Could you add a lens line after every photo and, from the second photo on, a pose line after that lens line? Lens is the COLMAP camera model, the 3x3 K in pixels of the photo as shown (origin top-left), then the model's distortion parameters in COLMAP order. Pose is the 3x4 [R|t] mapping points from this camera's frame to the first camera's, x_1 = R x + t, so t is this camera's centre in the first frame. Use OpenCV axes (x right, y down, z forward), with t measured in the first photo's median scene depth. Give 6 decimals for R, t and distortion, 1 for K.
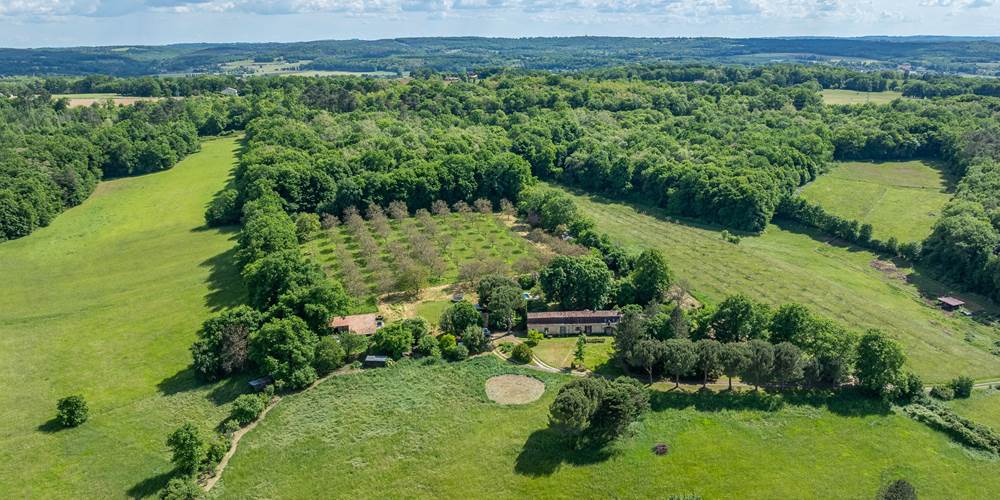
lens RADIAL K [[919.4, 0, 500.0], [0, 919.4, 250.0], [0, 0, 1]] dist [-0.055508, -0.004153]
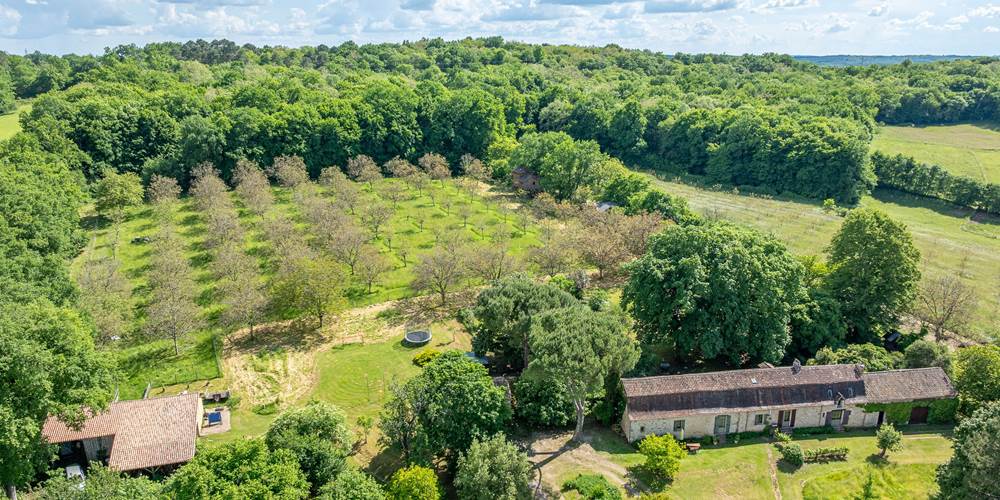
lens RADIAL K [[919.4, 0, 500.0], [0, 919.4, 250.0], [0, 0, 1]] dist [-0.055508, -0.004153]
pose [[0.995600, -0.018459, 0.091870, -0.033002], [0.018908, 0.999813, -0.004013, 0.011125], [-0.091779, 0.005732, 0.995763, 0.412695]]
